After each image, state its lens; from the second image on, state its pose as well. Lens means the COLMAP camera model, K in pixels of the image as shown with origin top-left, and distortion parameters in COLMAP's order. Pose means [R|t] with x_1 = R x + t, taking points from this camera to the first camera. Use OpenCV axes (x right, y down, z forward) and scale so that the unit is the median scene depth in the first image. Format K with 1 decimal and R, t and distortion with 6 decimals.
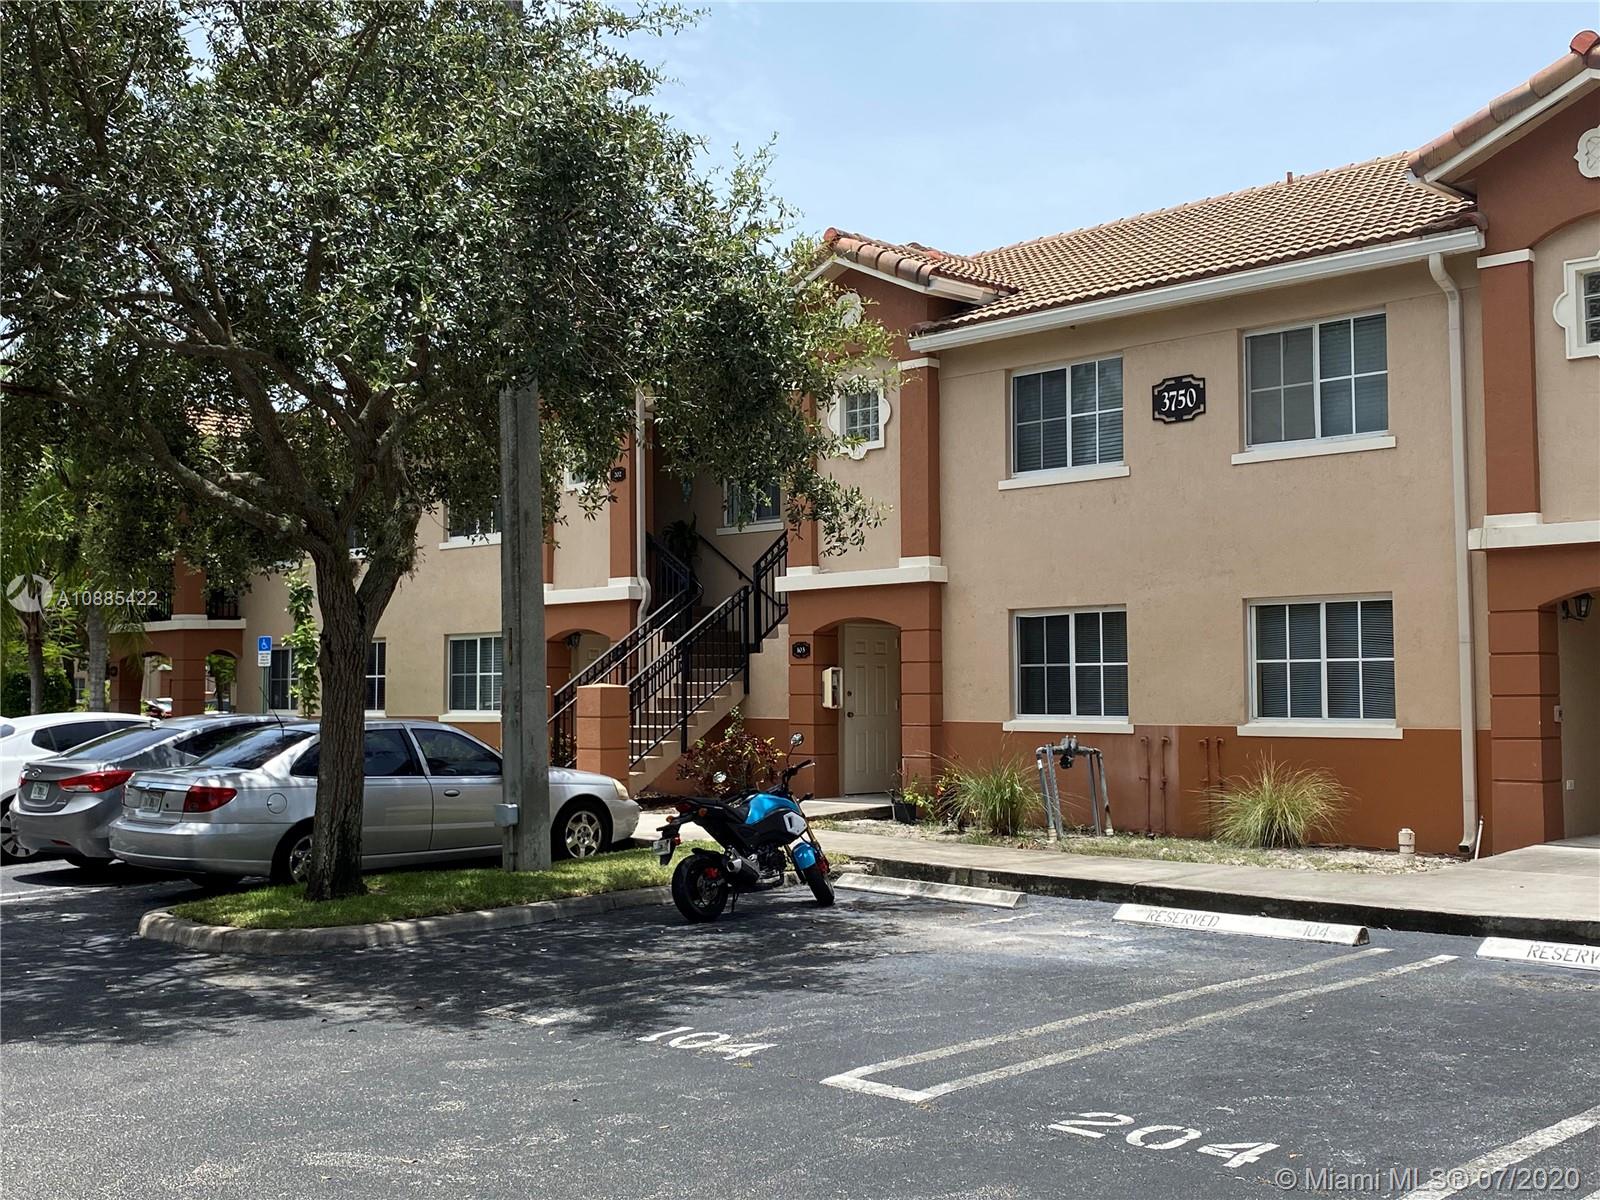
lens RADIAL K [[1801.0, 0, 793.9], [0, 1801.0, 582.9], [0, 0, 1]] dist [0.098883, 0.000000]
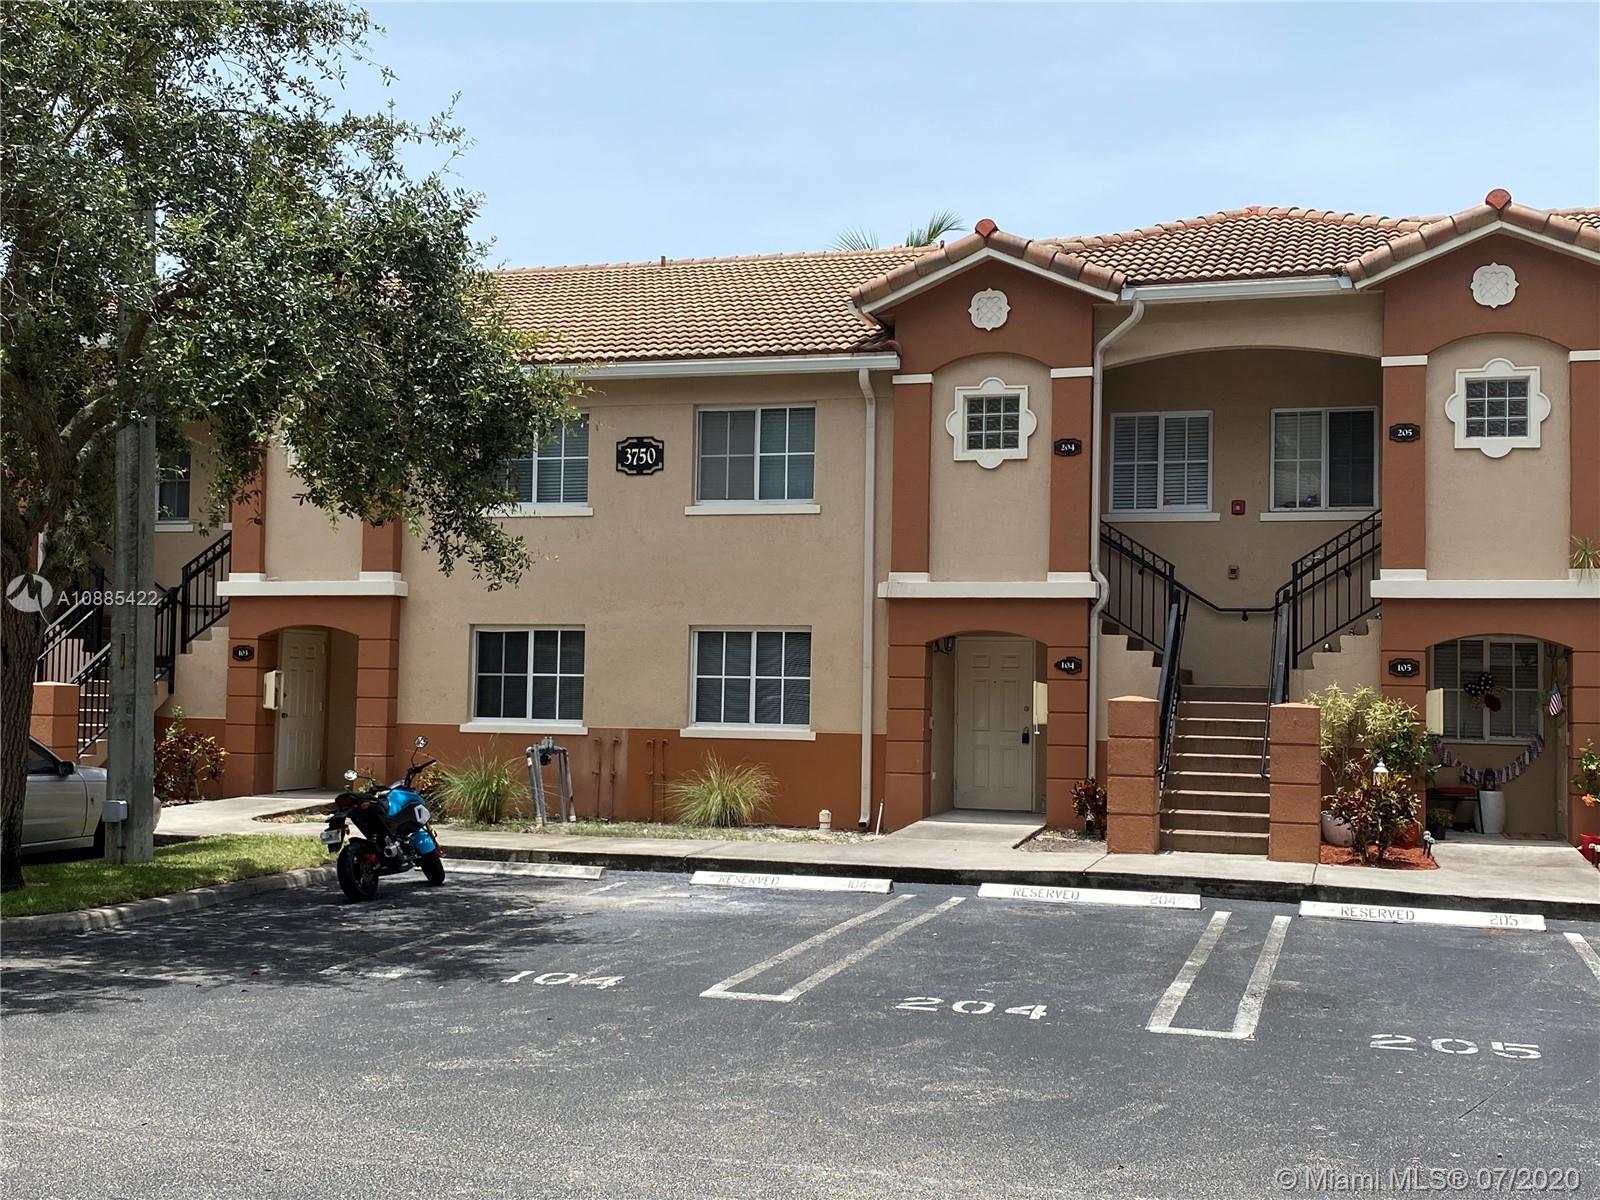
lens RADIAL K [[1801.0, 0, 791.6], [0, 1801.0, 616.8], [0, 0, 1]] dist [0.098883, 0.000000]
pose [[0.882568, 0.039452, 0.468527, -0.275720], [-0.049874, 0.998707, 0.009853, -0.013160], [-0.467532, -0.032063, 0.883394, -0.108708]]
